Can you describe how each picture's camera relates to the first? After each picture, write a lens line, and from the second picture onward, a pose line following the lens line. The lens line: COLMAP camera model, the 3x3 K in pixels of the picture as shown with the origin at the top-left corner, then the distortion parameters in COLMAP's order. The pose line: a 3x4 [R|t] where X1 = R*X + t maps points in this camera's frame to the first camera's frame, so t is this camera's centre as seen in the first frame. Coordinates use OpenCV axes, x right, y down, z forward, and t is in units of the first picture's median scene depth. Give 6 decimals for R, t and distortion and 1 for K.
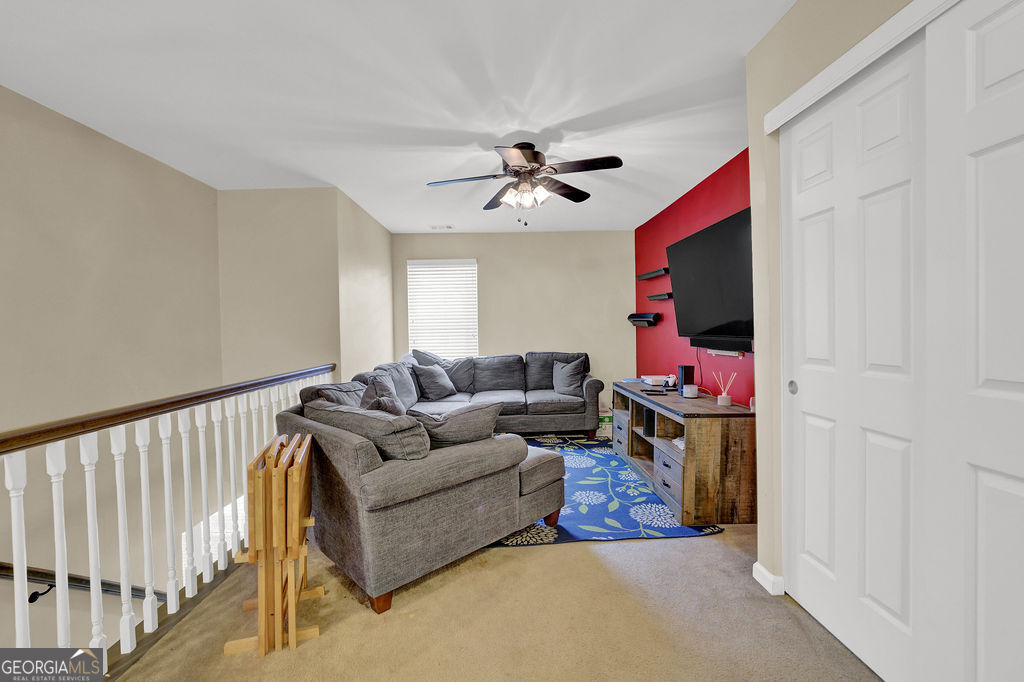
lens RADIAL K [[447.0, 0, 511.0], [0, 447.0, 337.6], [0, 0, 1]] dist [-0.033264, 0.008833]
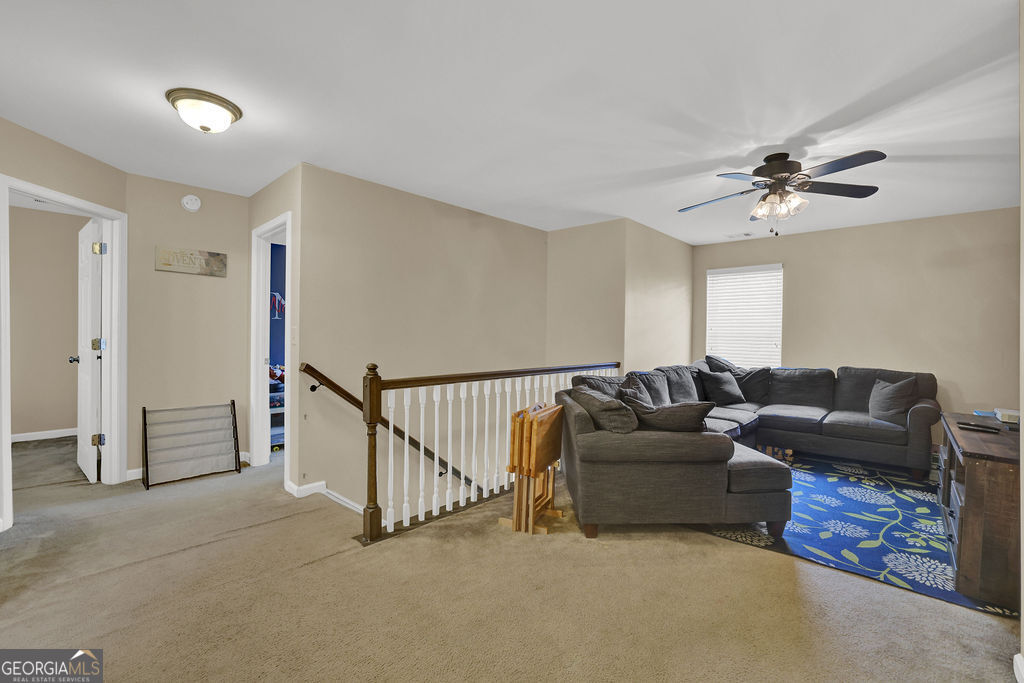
lens RADIAL K [[447.0, 0, 503.3], [0, 447.0, 338.4], [0, 0, 1]] dist [-0.033264, 0.008833]
pose [[0.707947, 0.035165, -0.705389, 0.307802], [-0.041363, 0.999110, 0.008294, -0.003988], [0.705053, 0.023305, 0.708772, -0.127339]]
